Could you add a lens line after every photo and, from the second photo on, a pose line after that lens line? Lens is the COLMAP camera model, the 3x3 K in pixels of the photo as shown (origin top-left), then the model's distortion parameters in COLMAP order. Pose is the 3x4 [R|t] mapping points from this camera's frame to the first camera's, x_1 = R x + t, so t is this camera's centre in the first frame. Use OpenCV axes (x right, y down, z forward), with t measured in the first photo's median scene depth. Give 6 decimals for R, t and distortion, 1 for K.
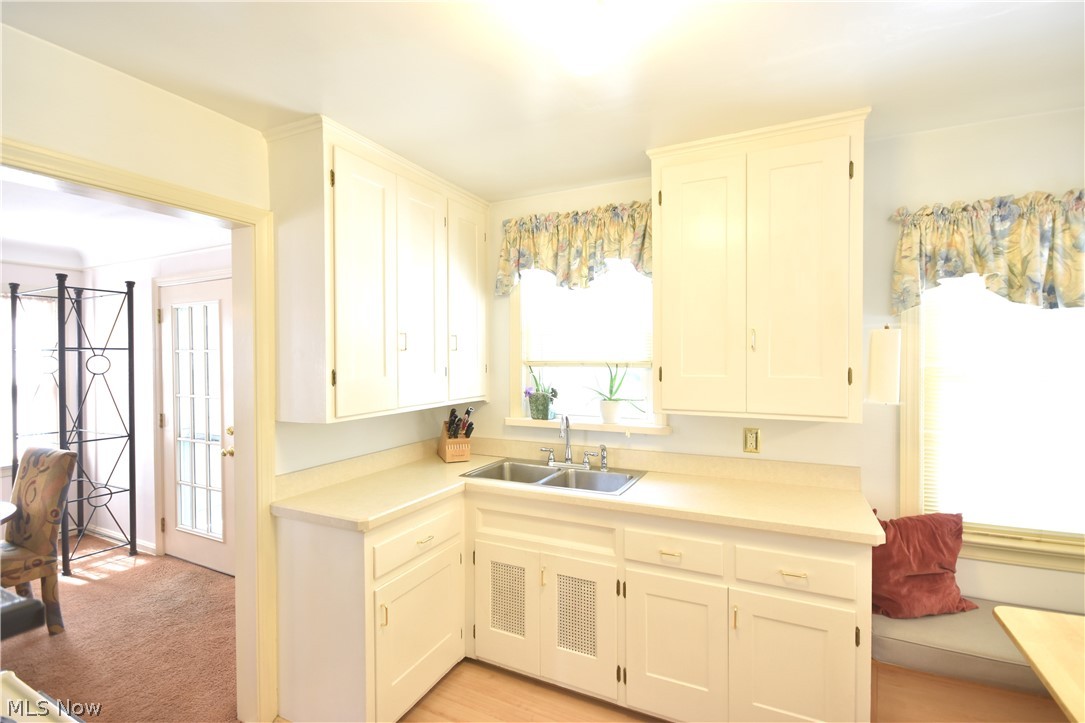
lens RADIAL K [[496.7, 0, 543.1], [0, 496.7, 358.9], [0, 0, 1]] dist [0.000087, -0.000221]
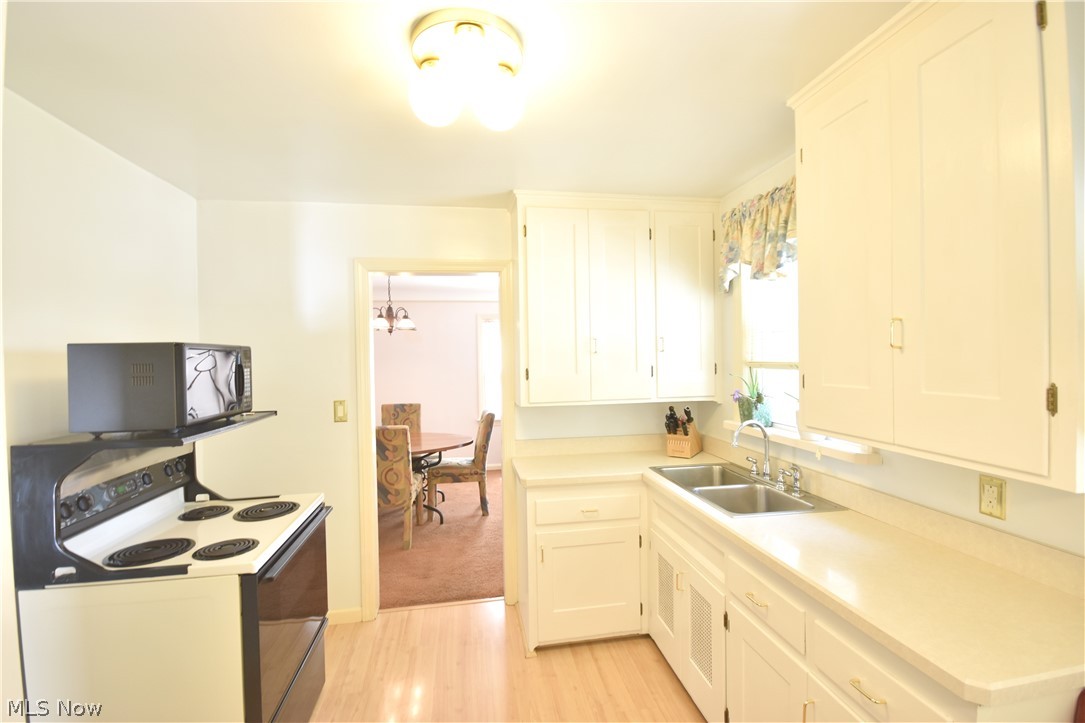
lens RADIAL K [[475.1, 0, 542.1], [0, 475.1, 360.7], [0, 0, 1]] dist [0.000271, 0.000150]
pose [[0.582152, 0.003807, -0.813071, 0.513993], [0.006841, 0.999931, 0.009581, -0.009655], [0.813051, -0.011140, 0.582086, 0.195309]]
